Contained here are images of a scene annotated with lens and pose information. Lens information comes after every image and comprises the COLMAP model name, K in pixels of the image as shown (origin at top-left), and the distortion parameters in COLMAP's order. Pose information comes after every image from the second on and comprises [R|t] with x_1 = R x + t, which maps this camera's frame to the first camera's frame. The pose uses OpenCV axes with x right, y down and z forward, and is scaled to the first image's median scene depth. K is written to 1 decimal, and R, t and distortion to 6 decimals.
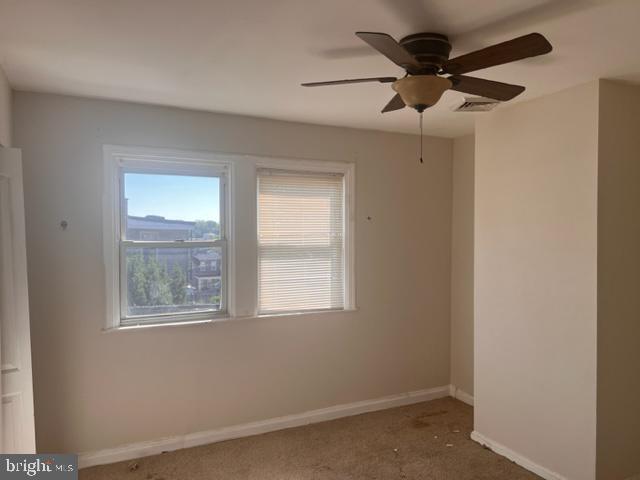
lens RADIAL K [[485.3, 0, 326.5], [0, 485.3, 241.5], [0, 0, 1]] dist [0.063057, -0.051396]
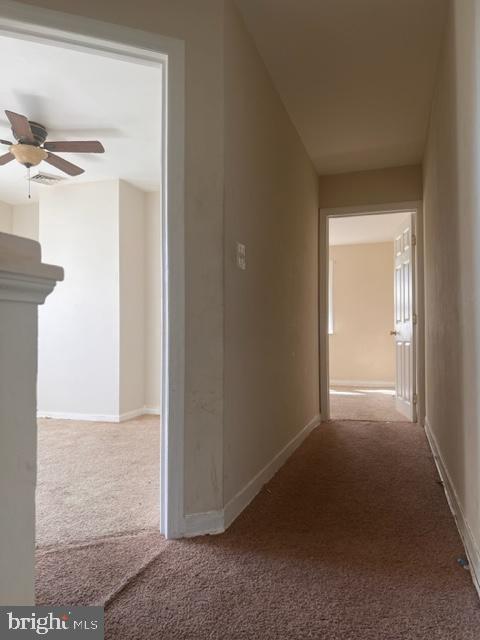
lens RADIAL K [[485.3, 0, 243.2], [0, 485.3, 325.4], [0, 0, 1]] dist [0.063057, -0.051396]
pose [[0.700718, 0.019832, 0.713162, -0.292520], [0.015683, 0.998944, -0.043188, 0.215820], [-0.713266, 0.041448, 0.699667, -0.405267]]
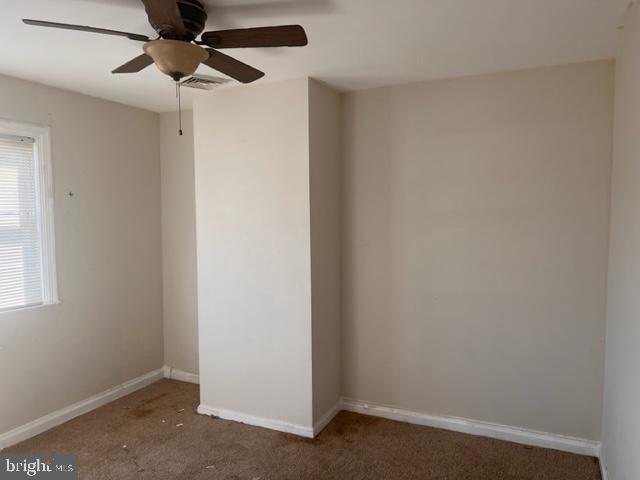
lens RADIAL K [[485.3, 0, 322.8], [0, 485.3, 244.2], [0, 0, 1]] dist [0.063057, -0.051396]
pose [[0.789811, -0.046990, 0.611547, -0.109349], [0.017896, 0.998402, 0.053602, 0.001448], [-0.613089, -0.031391, 0.789390, 0.048388]]
